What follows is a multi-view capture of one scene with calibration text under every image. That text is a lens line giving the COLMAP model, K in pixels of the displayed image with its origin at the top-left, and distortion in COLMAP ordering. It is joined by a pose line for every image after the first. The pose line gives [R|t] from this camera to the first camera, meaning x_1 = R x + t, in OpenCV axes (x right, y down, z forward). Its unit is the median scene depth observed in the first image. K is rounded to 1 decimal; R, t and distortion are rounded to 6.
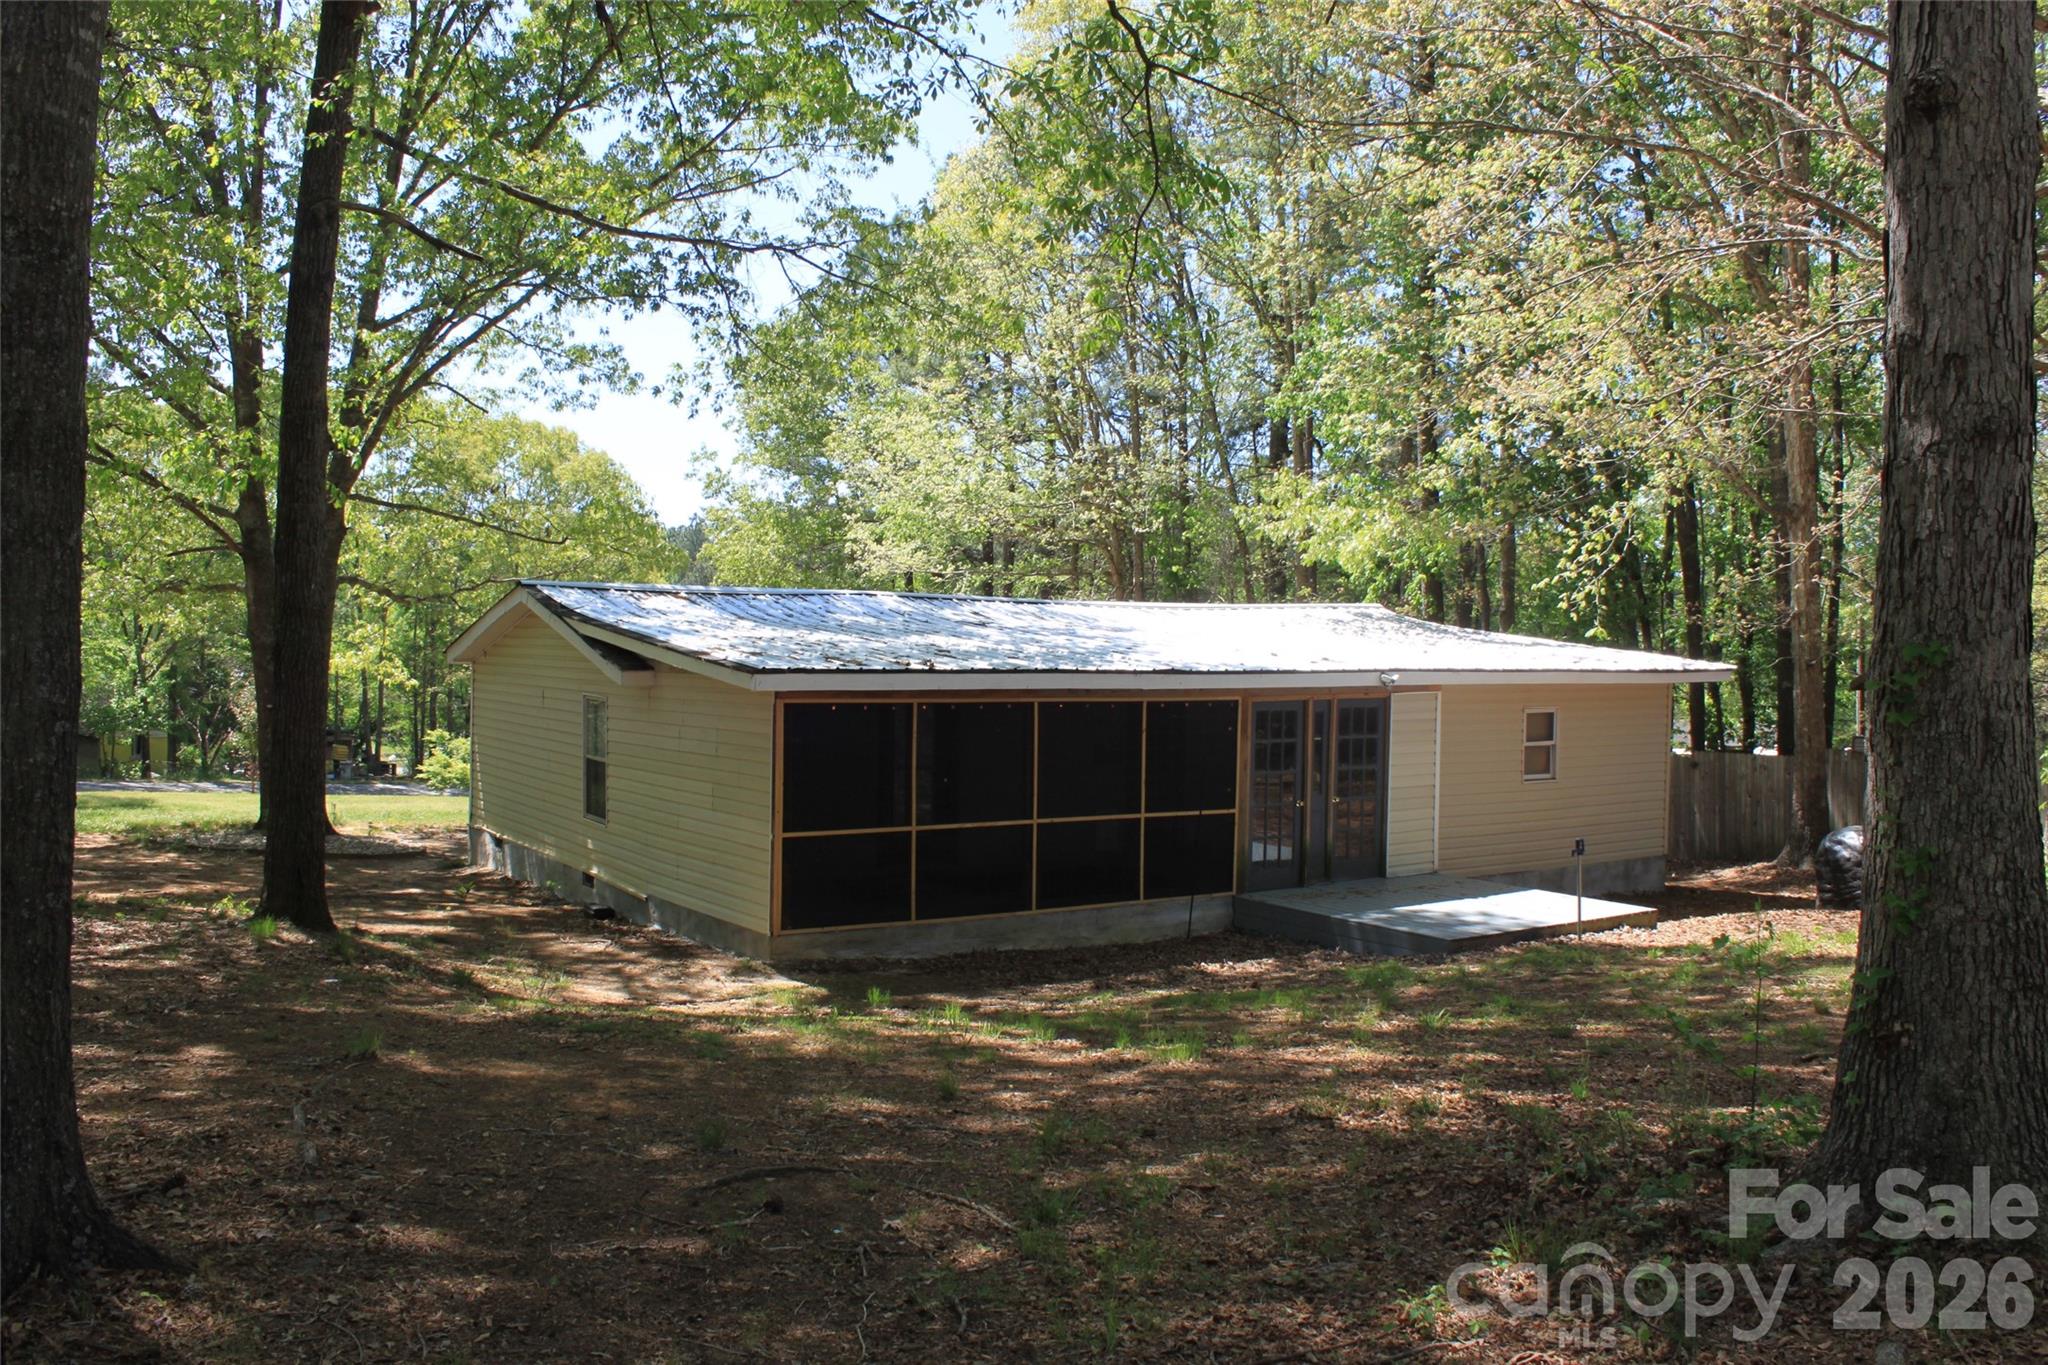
lens RADIAL K [[1710.5, 0, 1024.0], [0, 1710.5, 682.5], [0, 0, 1]] dist [-0.176725, 0.161861]
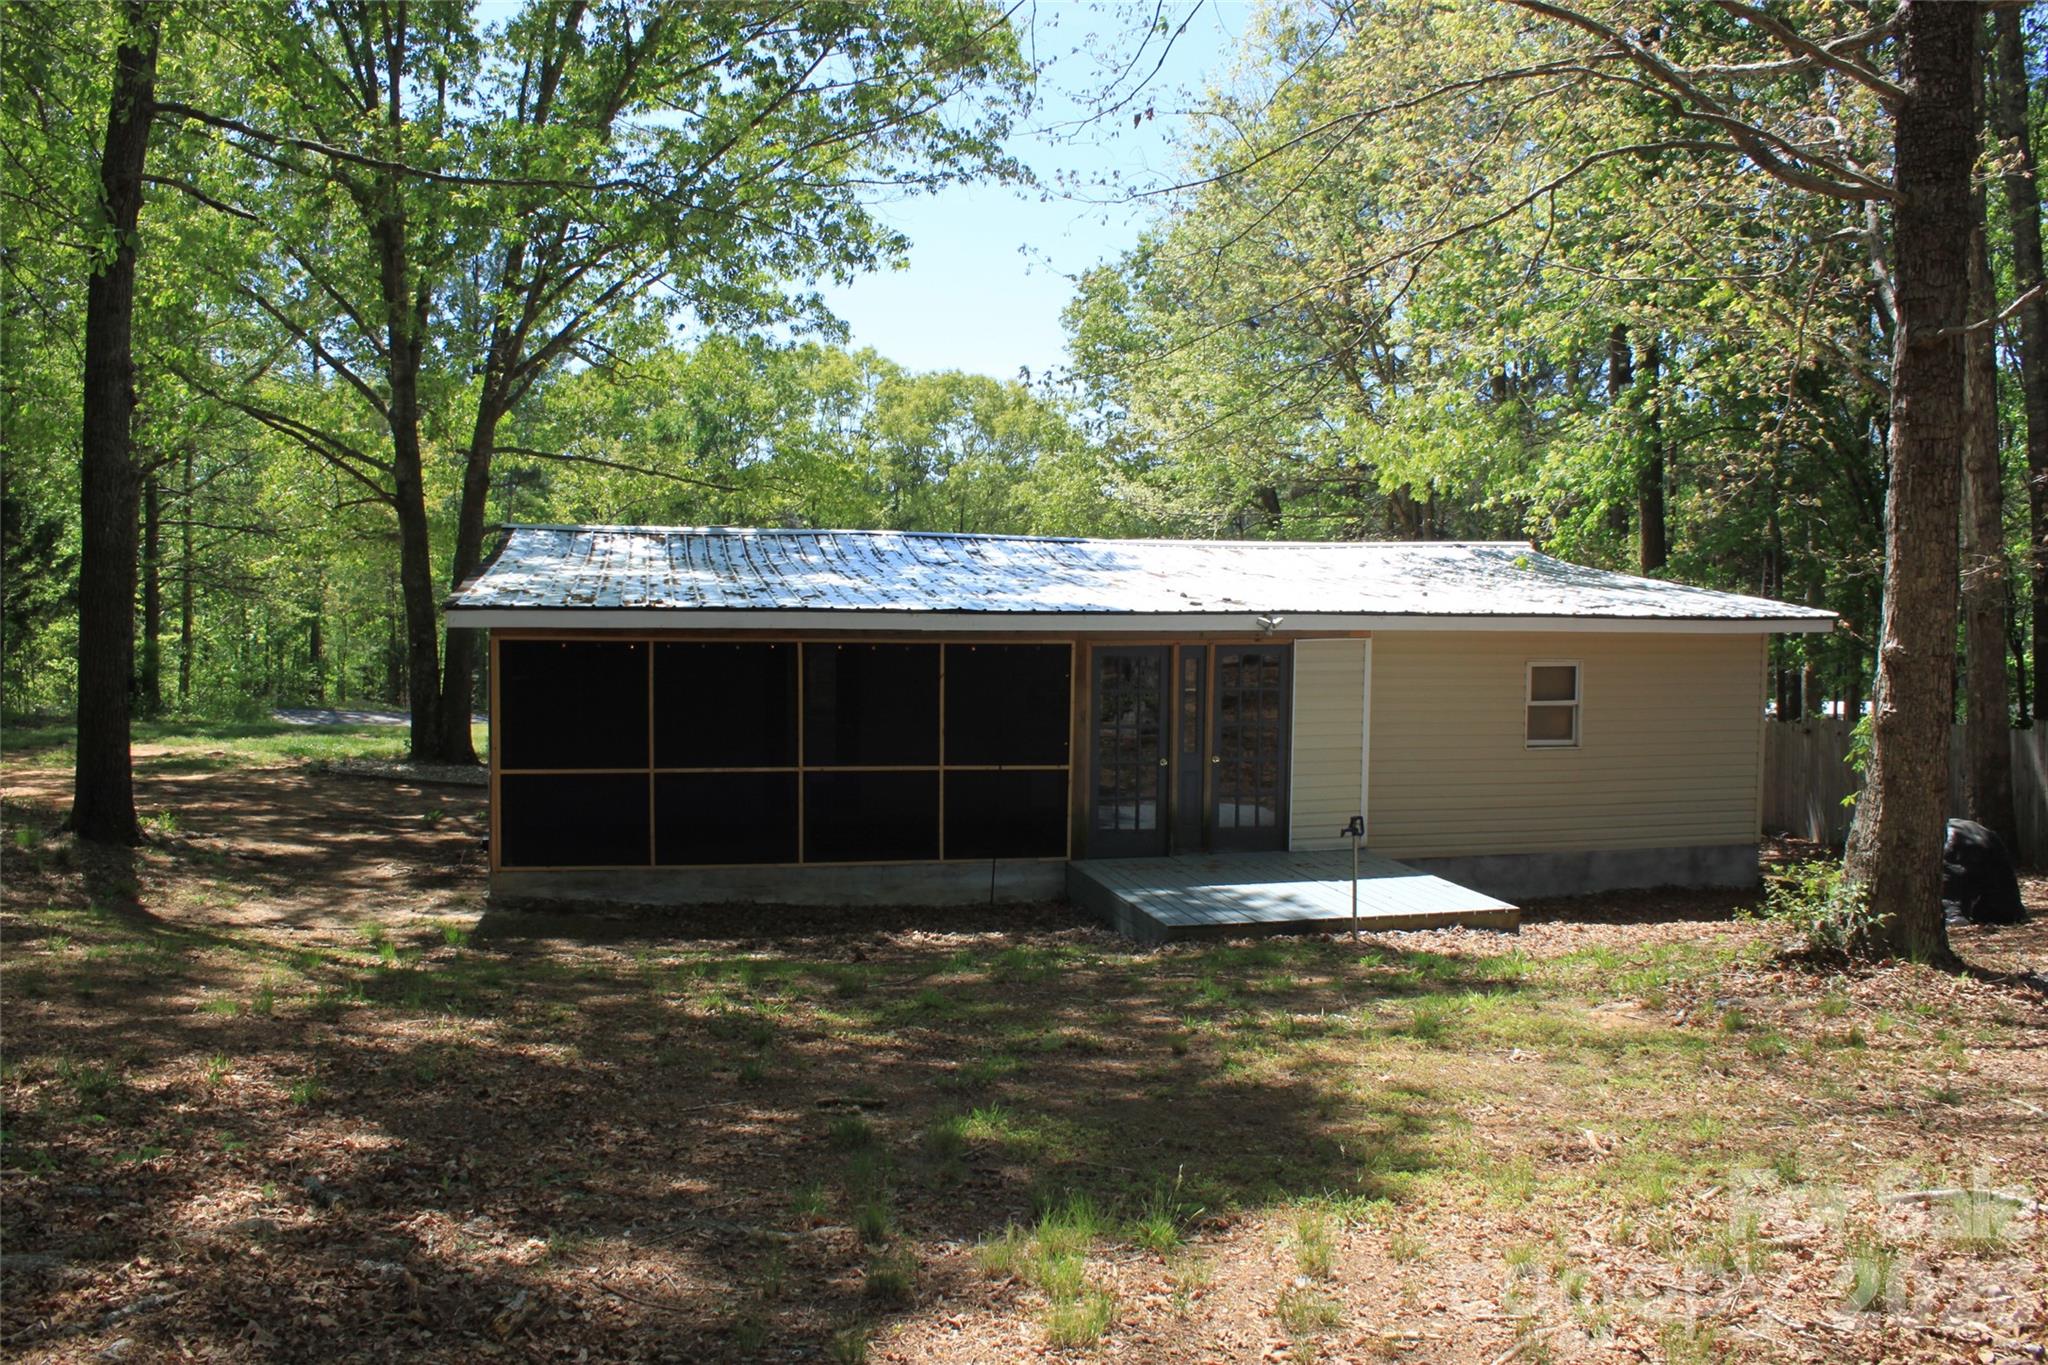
lens RADIAL K [[1706.2, 0, 1024.4], [0, 1706.2, 671.4], [0, 0, 1]] dist [-0.167598, 0.146800]
pose [[0.941164, 0.016606, -0.337541, 0.332206], [-0.009592, 0.999702, 0.022438, 0.003971], [0.337813, -0.017880, 0.941043, 0.121706]]
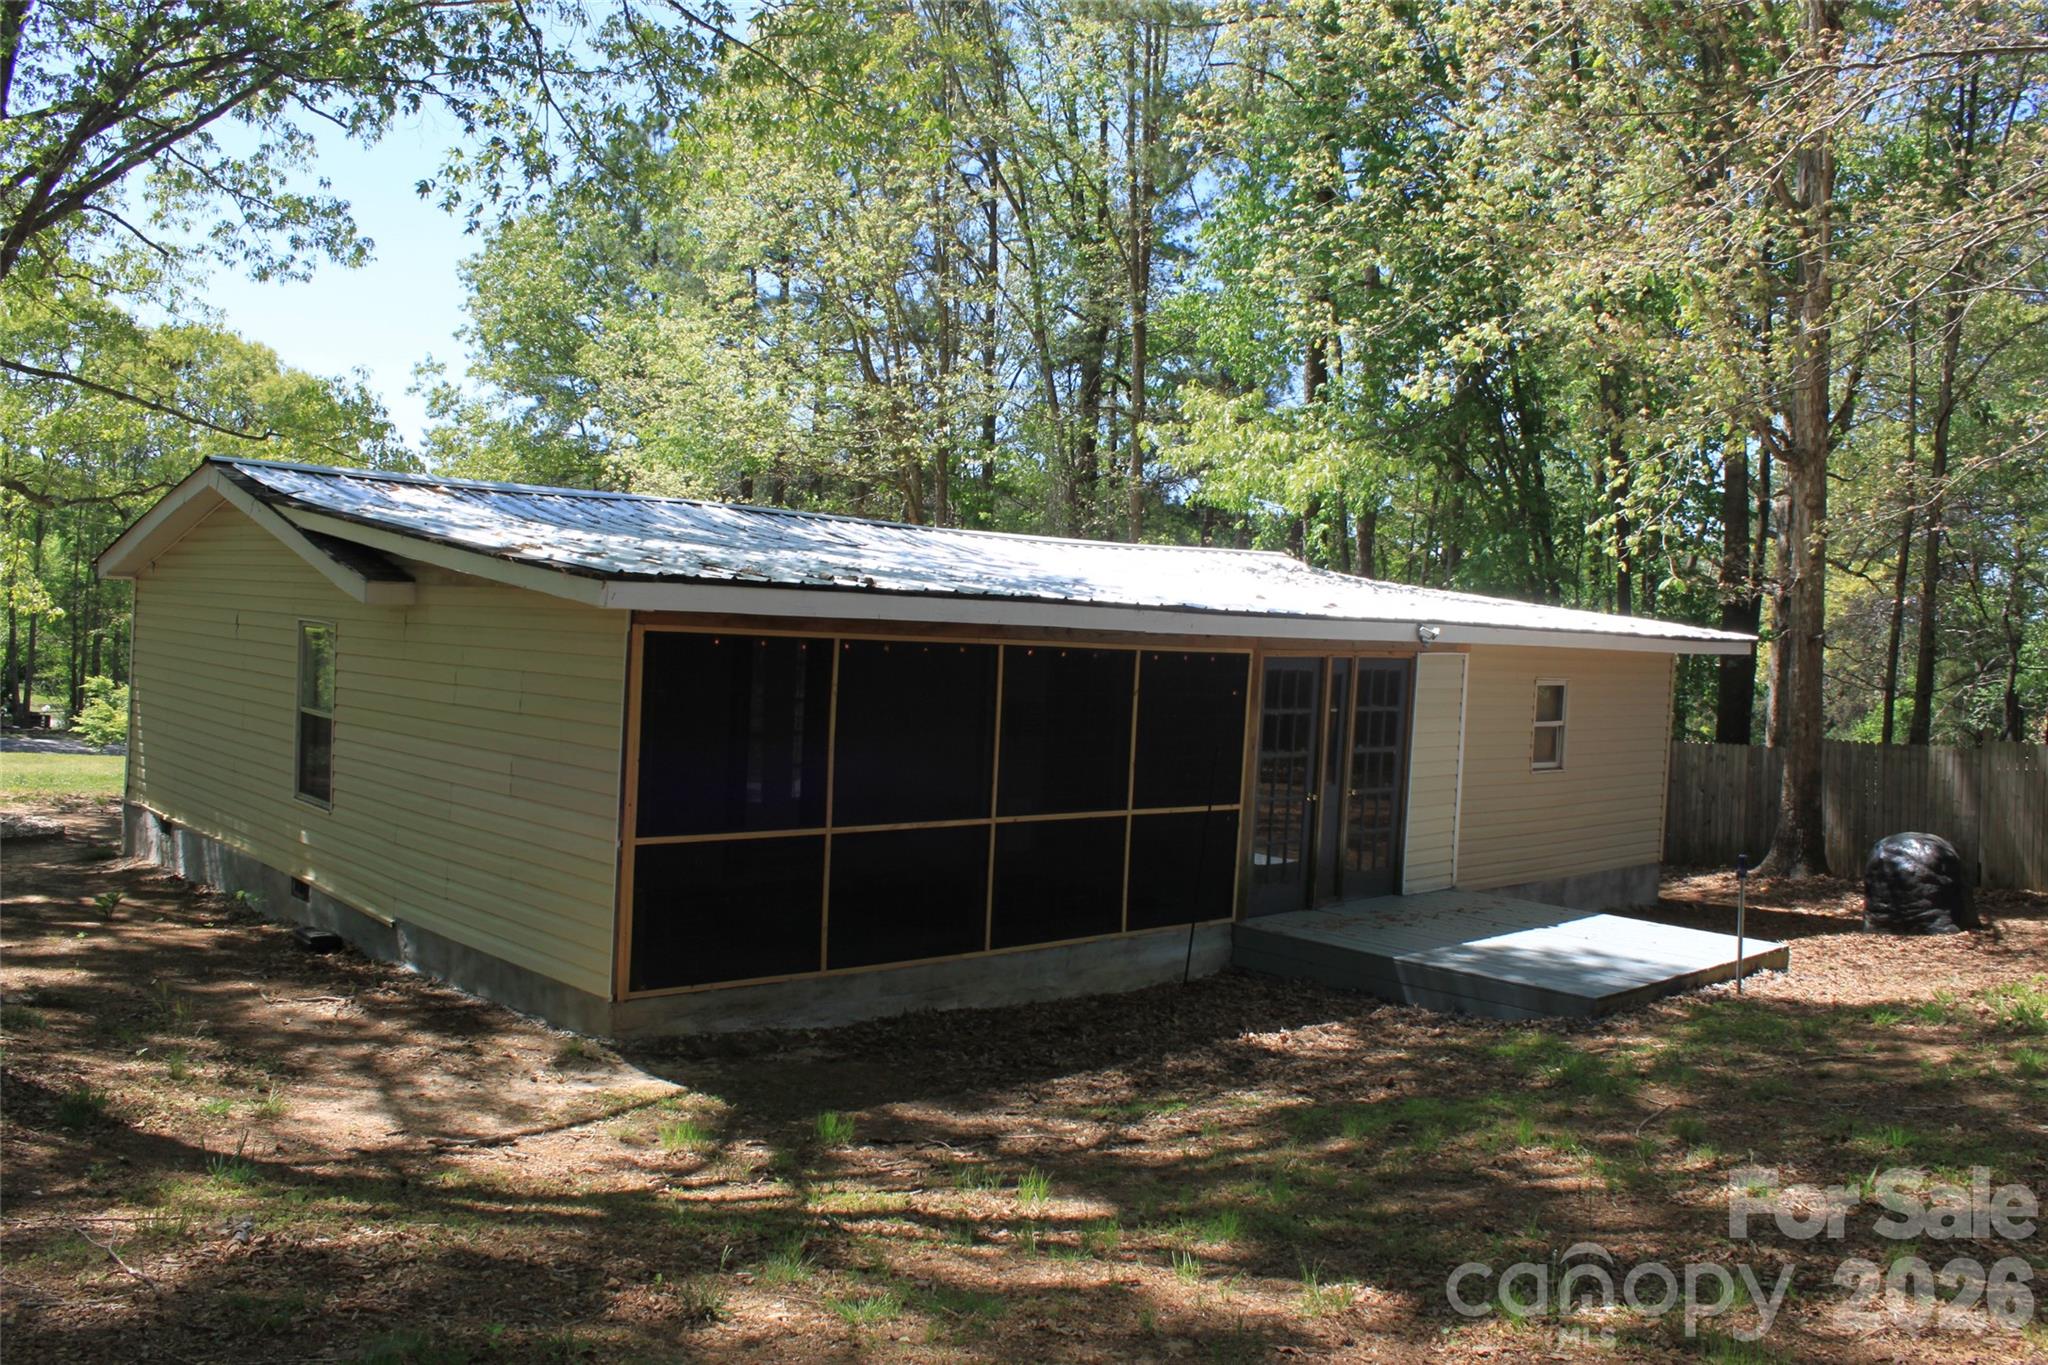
lens RADIAL K [[1706.2, 0, 1024.4], [0, 1706.2, 671.4], [0, 0, 1]] dist [-0.167598, 0.146800]
pose [[0.984564, 0.028453, 0.172697, -0.076246], [-0.030304, 0.999508, 0.008085, 0.012105], [-0.172382, -0.013194, 0.984942, 0.249899]]
